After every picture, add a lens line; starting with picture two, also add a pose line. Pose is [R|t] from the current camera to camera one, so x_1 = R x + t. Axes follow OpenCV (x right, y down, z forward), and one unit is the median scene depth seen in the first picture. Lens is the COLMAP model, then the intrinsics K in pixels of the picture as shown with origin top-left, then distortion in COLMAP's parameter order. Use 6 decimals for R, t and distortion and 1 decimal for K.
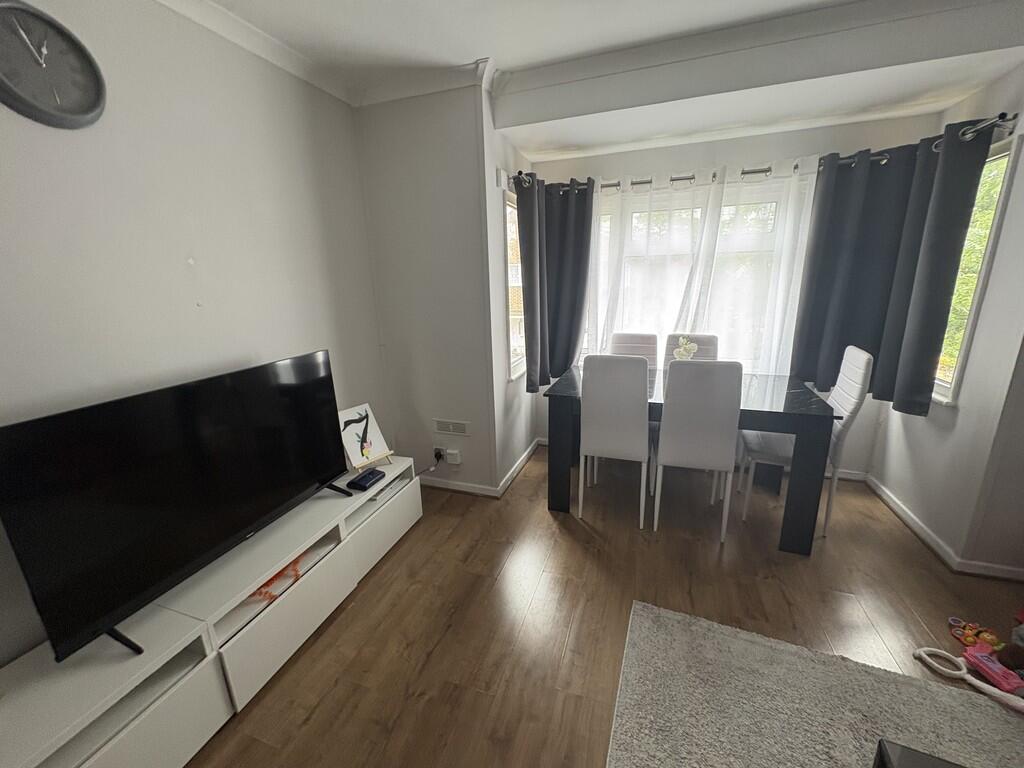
lens RADIAL K [[405.6, 0, 506.8], [0, 405.6, 382.5], [0, 0, 1]] dist [-0.000070, -0.000449]
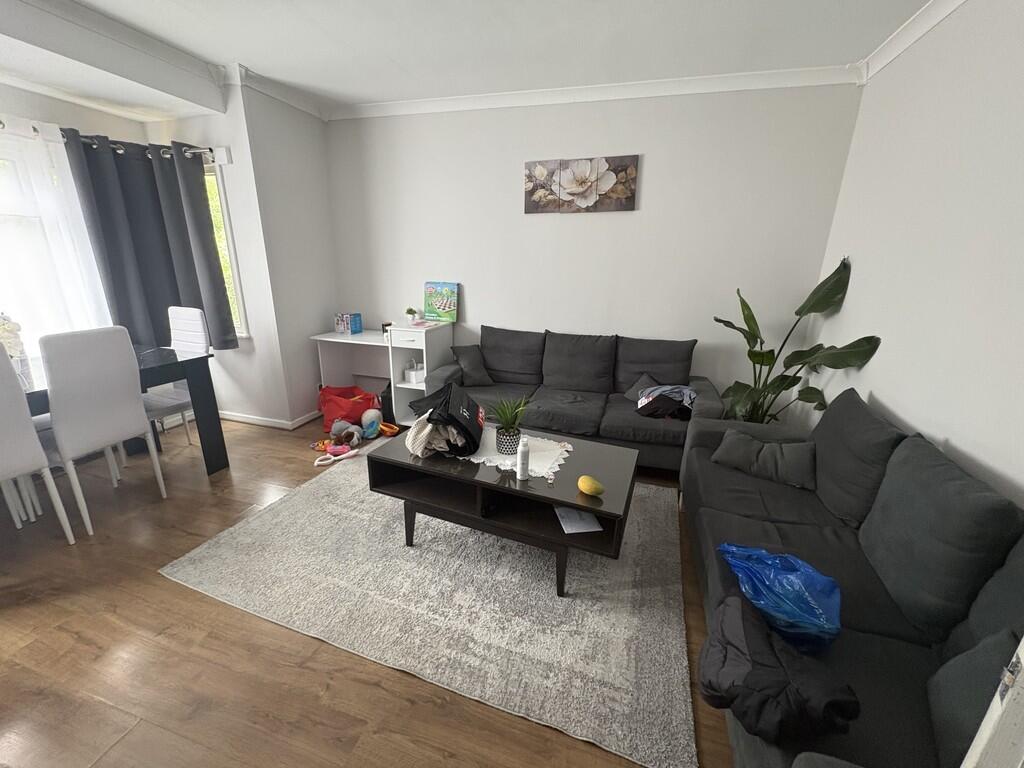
lens RADIAL K [[405.6, 0, 508.0], [0, 405.6, 383.8], [0, 0, 1]] dist [-0.000070, -0.000449]
pose [[-0.048619, -0.260024, 0.964377, -0.518451], [0.227592, 0.937236, 0.264180, 0.040702], [-0.972542, 0.232329, 0.013611, 0.049806]]
